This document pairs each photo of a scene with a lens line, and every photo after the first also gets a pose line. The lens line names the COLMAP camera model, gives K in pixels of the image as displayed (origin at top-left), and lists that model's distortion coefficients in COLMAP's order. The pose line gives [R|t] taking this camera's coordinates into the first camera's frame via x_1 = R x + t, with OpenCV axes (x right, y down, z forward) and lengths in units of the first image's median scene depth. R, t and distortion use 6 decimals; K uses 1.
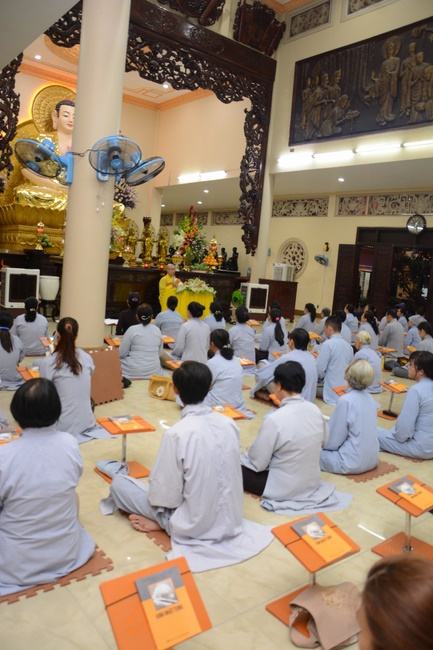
lens RADIAL K [[500.6, 0, 228.7], [0, 500.6, 324.2], [0, 0, 1]] dist [-0.140382, 0.113179]
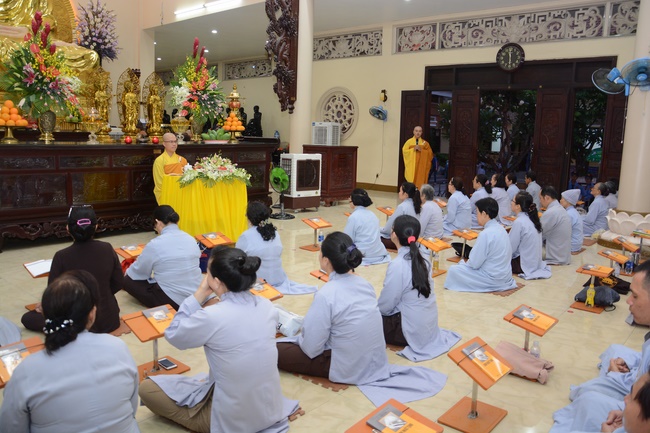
lens RADIAL K [[517.5, 0, 325.0], [0, 517.5, 216.5], [0, 0, 1]] dist [-0.156898, 0.157482]
pose [[0.985355, -0.088504, 0.145752, -0.023813], [0.080236, 0.994866, 0.061669, -0.035987], [-0.150461, -0.049071, 0.987397, 0.294257]]
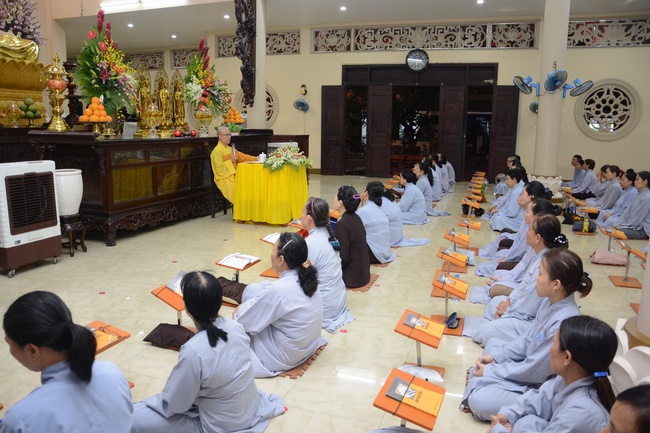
lens RADIAL K [[500.6, 0, 325.3], [0, 500.6, 207.1], [0, 0, 1]] dist [-0.140382, 0.113179]
pose [[0.855428, -0.163052, 0.491587, -0.274777], [0.124112, 0.986031, 0.111082, -0.057944], [-0.502832, -0.034011, 0.863715, 0.289032]]
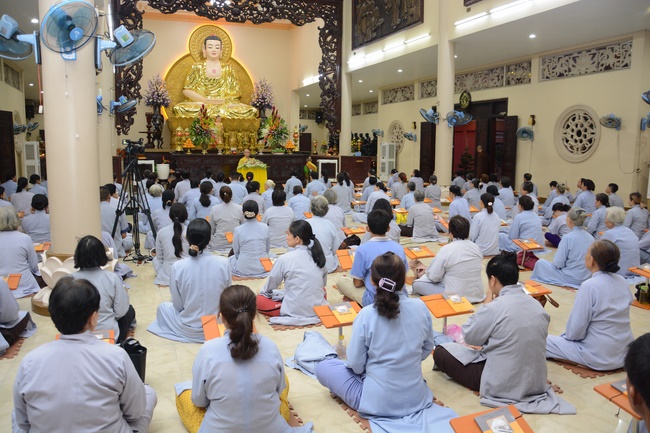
lens RADIAL K [[500.6, 0, 325.3], [0, 500.6, 207.1], [0, 0, 1]] dist [-0.140382, 0.113179]
pose [[0.952258, -0.048036, -0.301493, 0.419794], [0.043645, 0.998820, -0.021288, 0.067186], [0.302160, 0.007113, 0.953231, -0.237660]]
